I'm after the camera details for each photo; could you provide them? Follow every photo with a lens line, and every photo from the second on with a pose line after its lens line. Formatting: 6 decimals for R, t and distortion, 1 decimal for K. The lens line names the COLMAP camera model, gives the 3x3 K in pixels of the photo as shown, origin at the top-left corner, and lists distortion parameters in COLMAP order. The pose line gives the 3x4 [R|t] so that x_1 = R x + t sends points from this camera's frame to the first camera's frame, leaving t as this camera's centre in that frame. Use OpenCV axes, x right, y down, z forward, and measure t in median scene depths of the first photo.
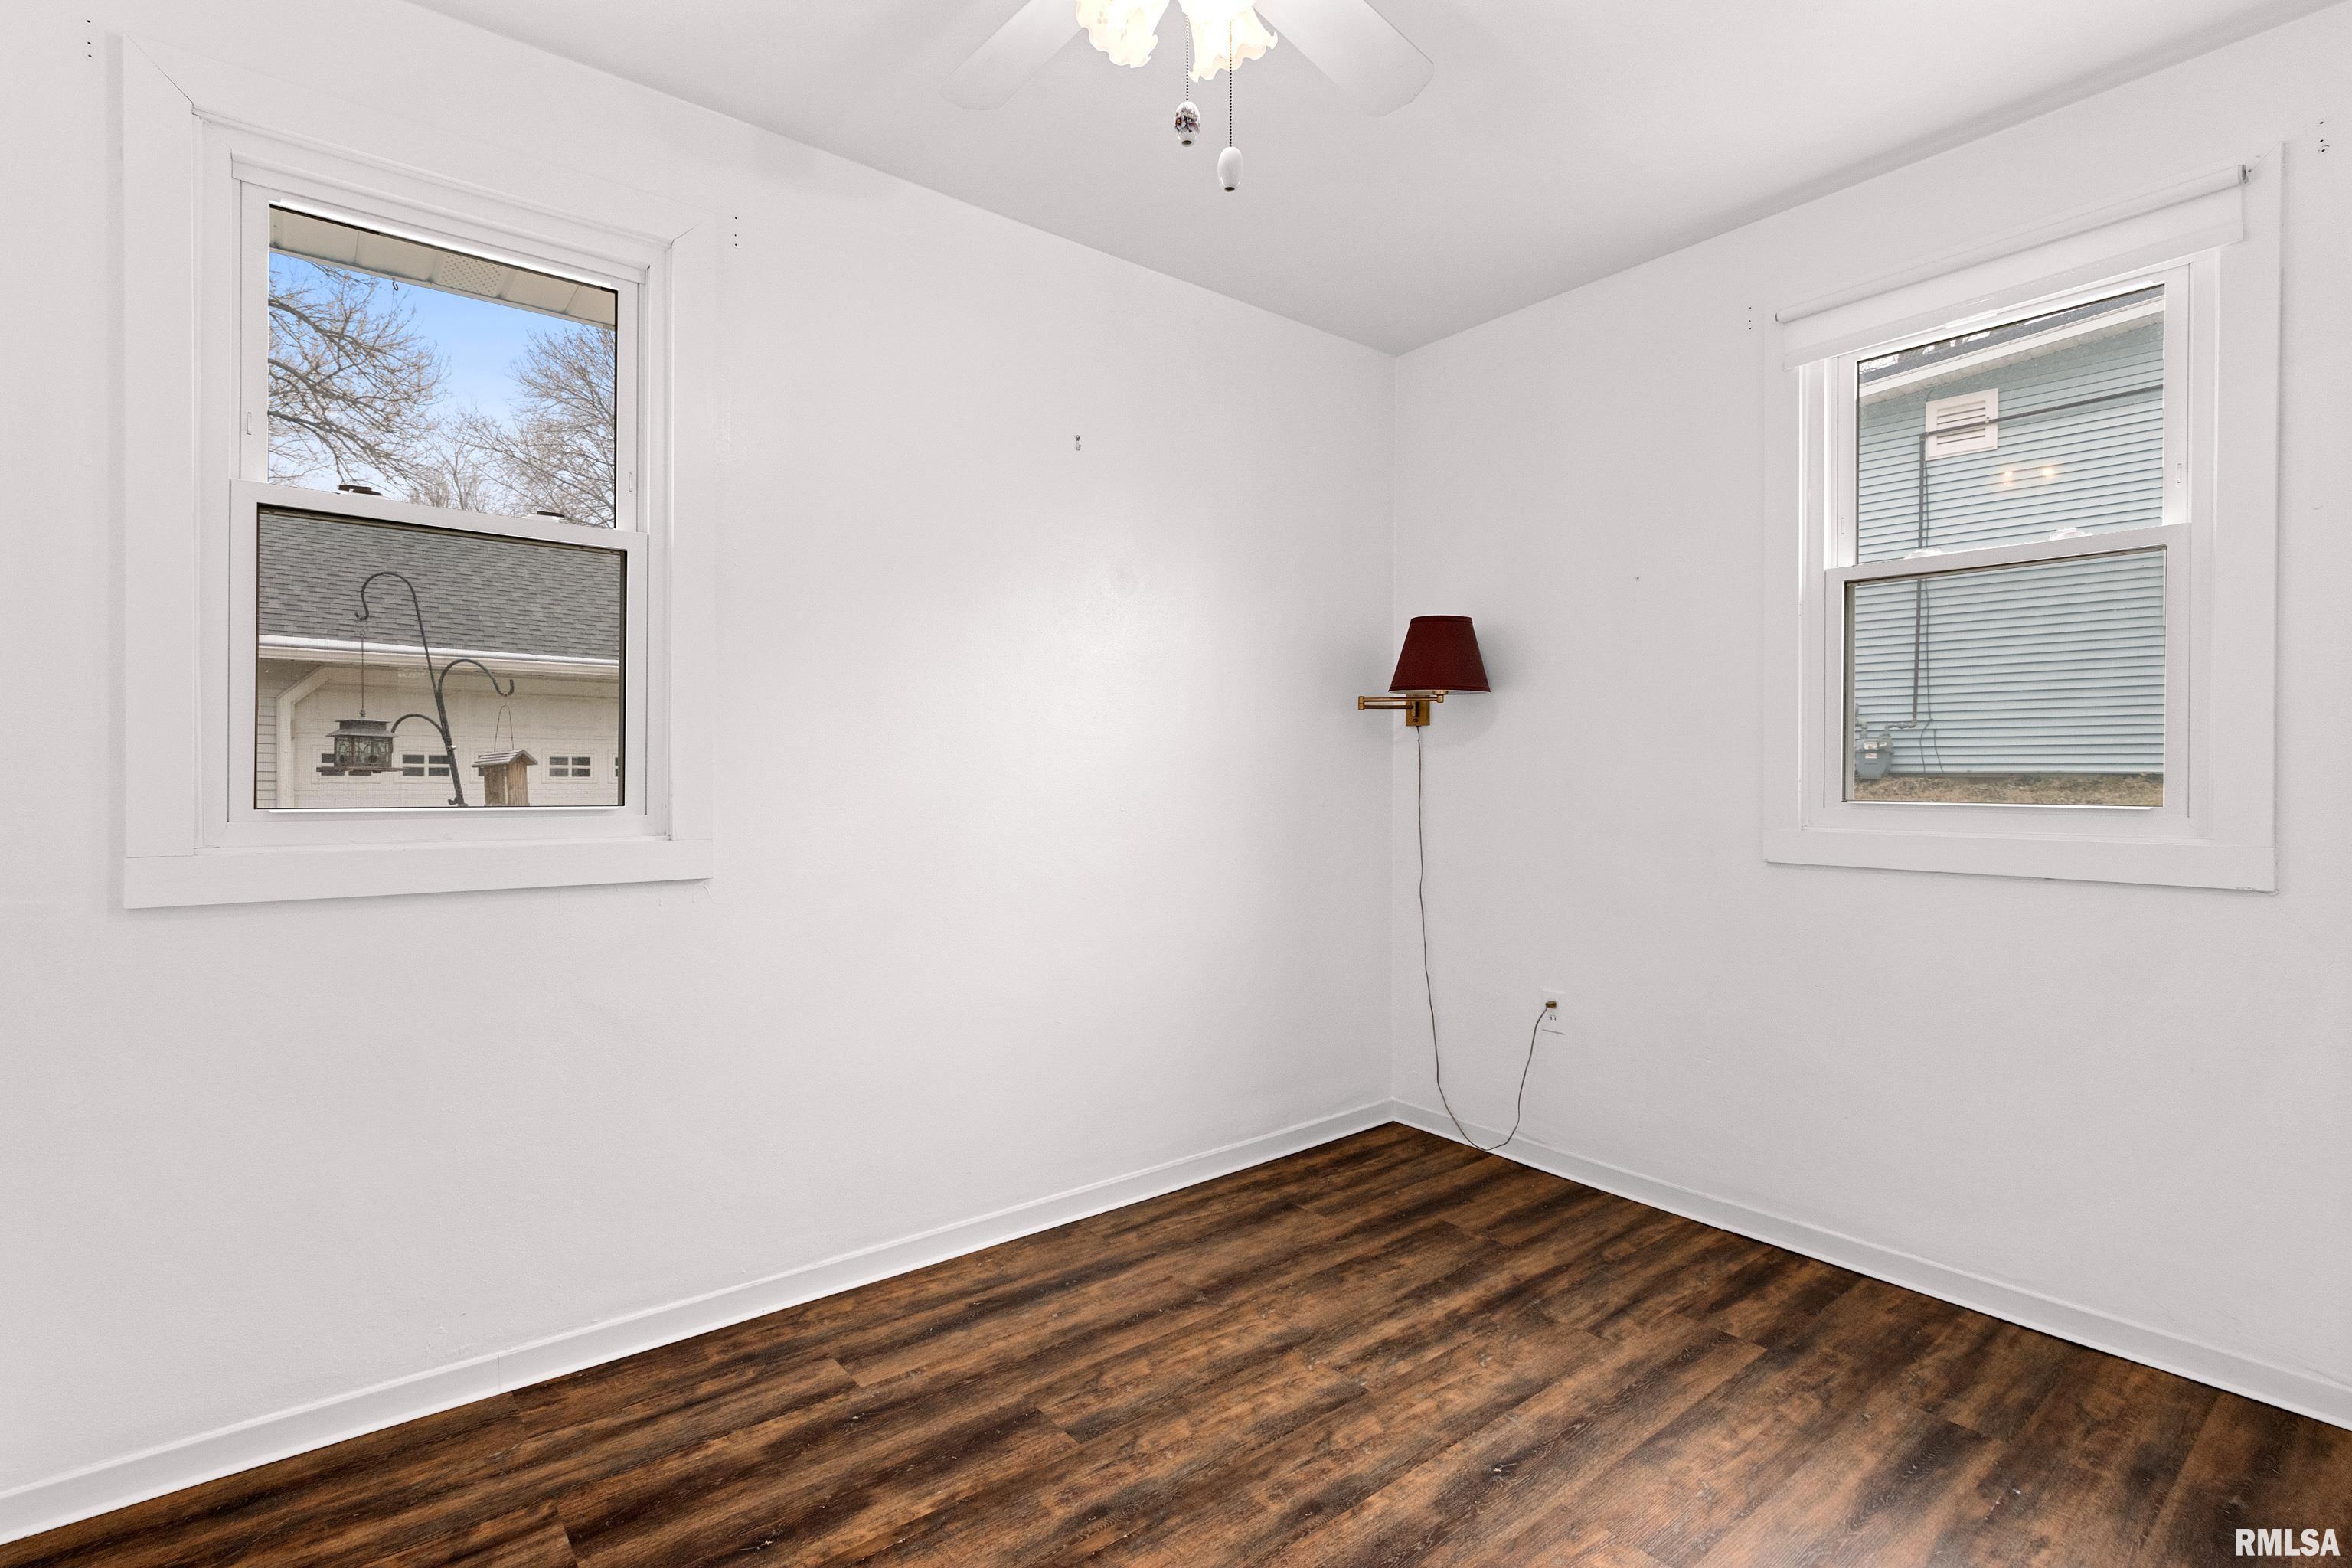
lens RADIAL K [[1097.5, 0, 1172.2], [0, 1097.5, 782.8], [0, 0, 1]] dist [0.005321, -0.004273]
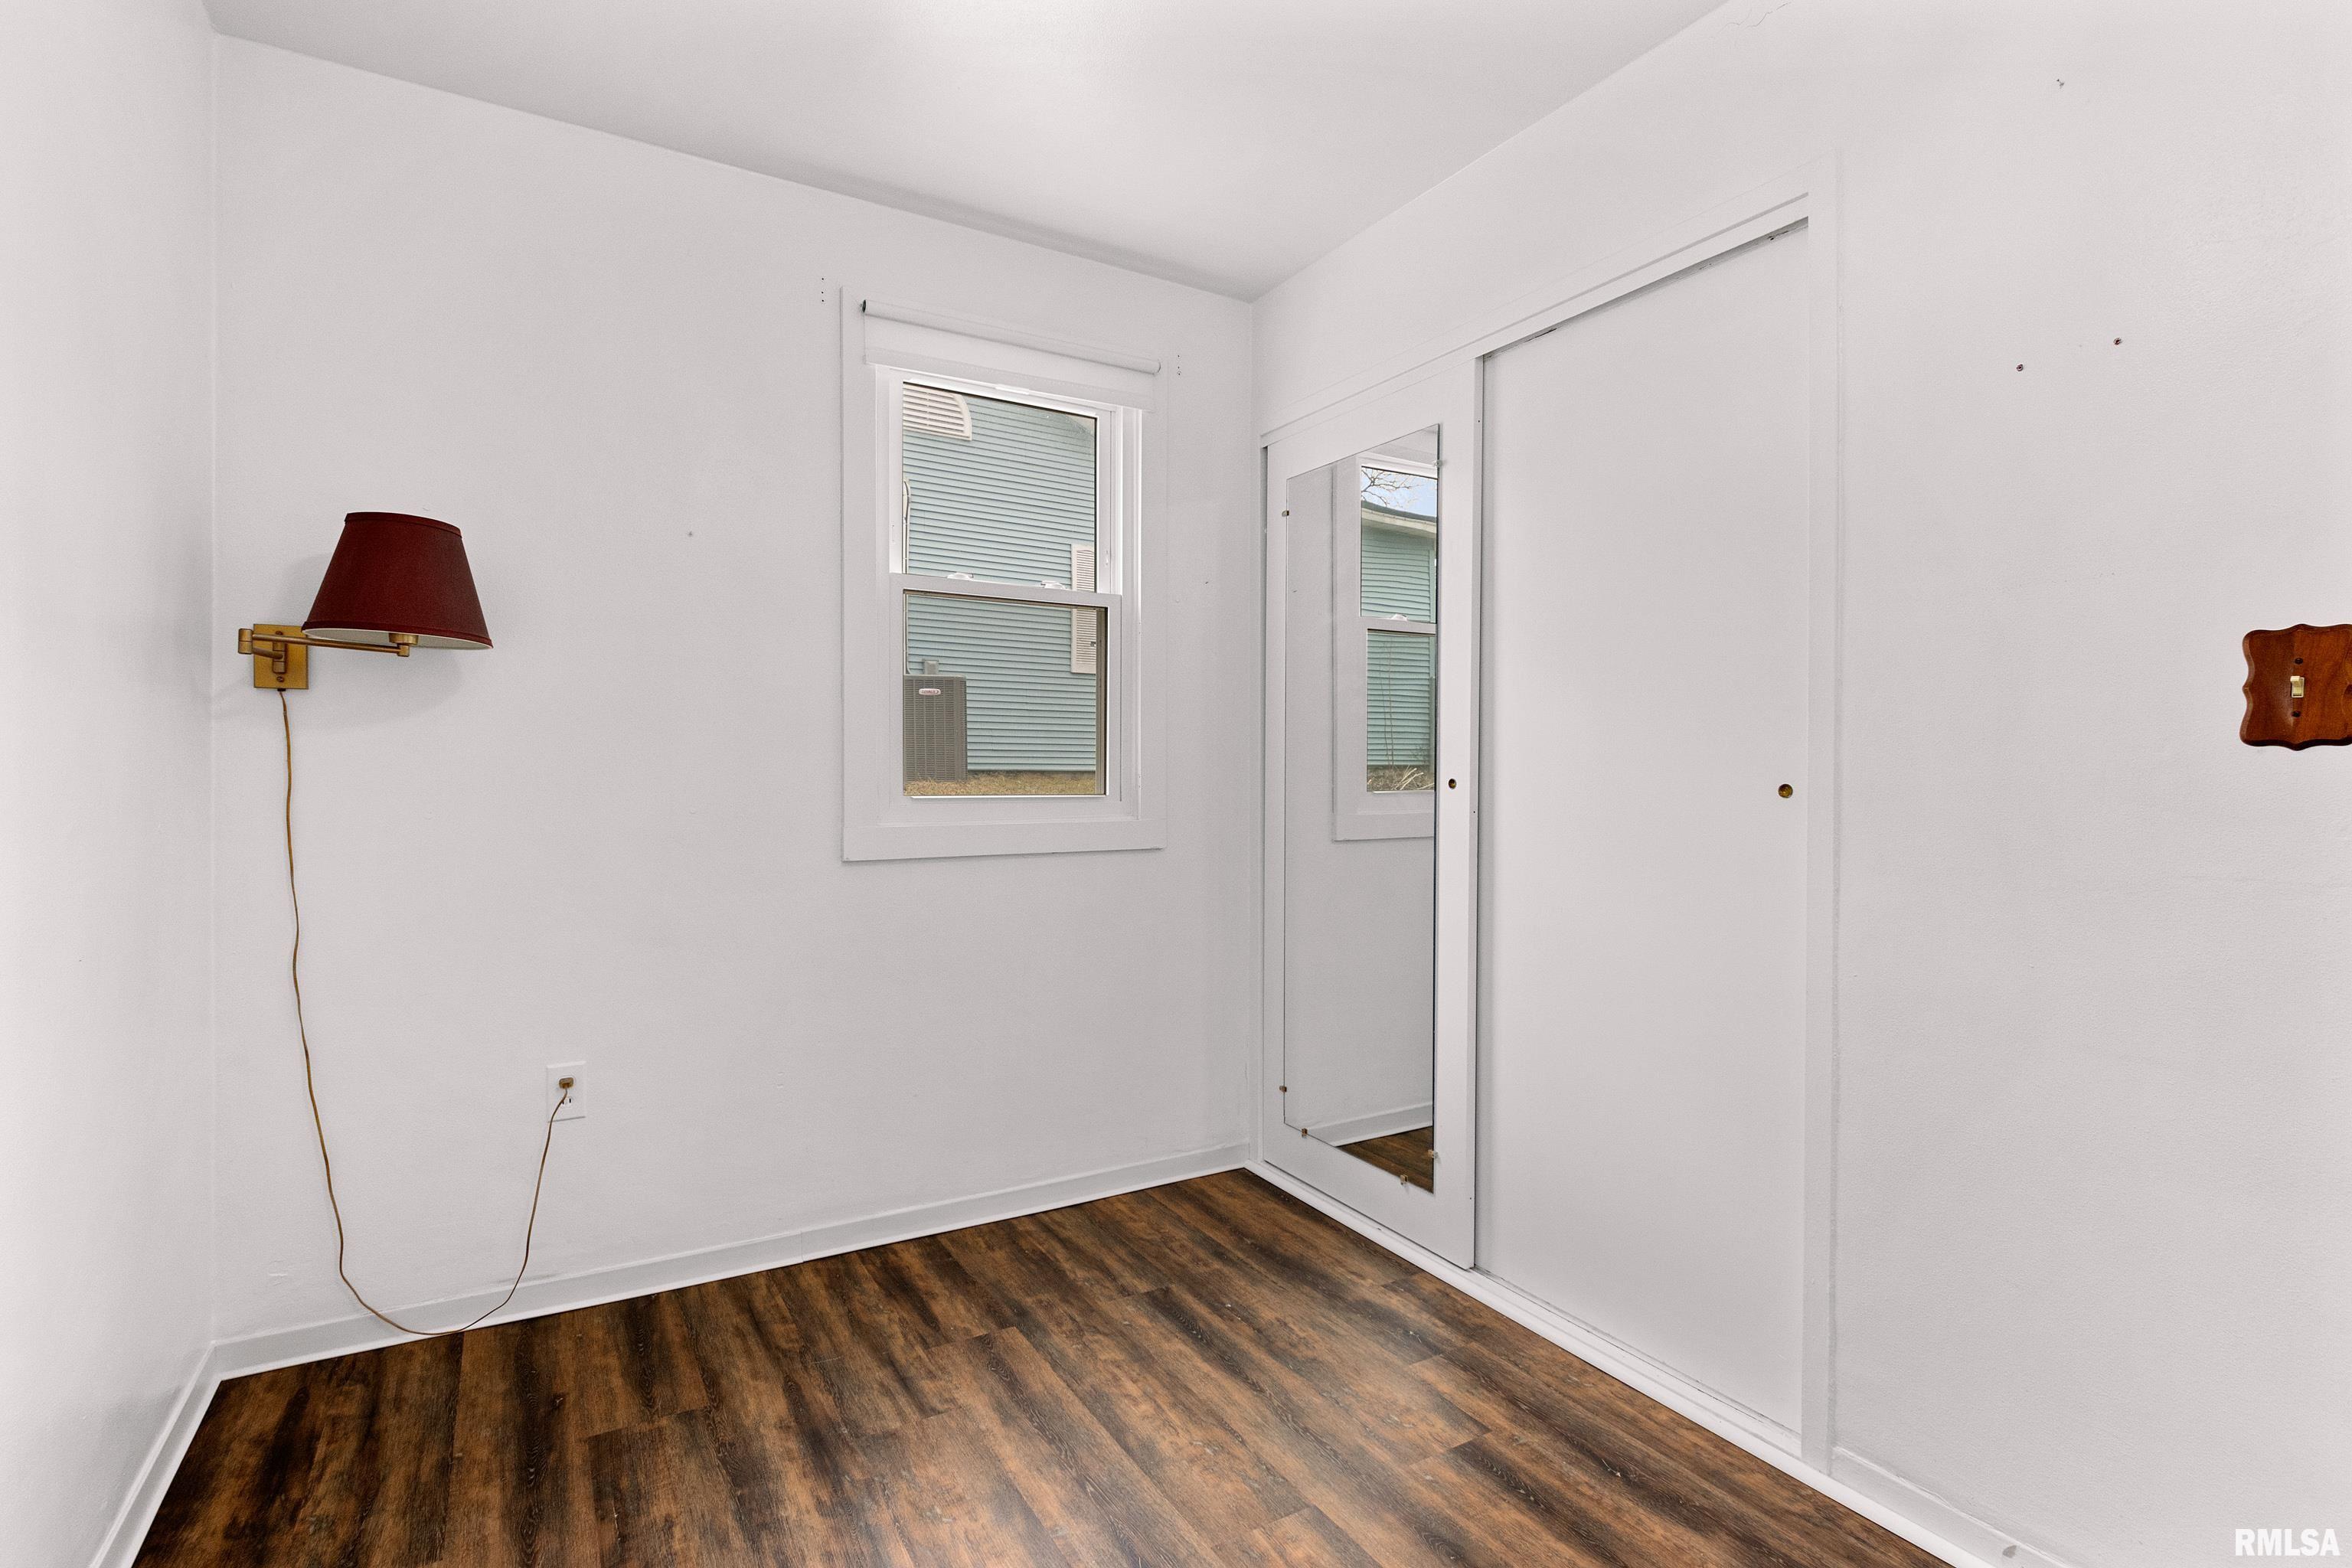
lens RADIAL K [[1097.5, 0, 1174.5], [0, 1097.5, 782.1], [0, 0, 1]] dist [0.005321, -0.004273]
pose [[0.152709, -0.021069, 0.988047, -0.403912], [-0.000643, 0.999770, 0.021418, -0.022107], [-0.988271, -0.003906, 0.152660, 0.611069]]
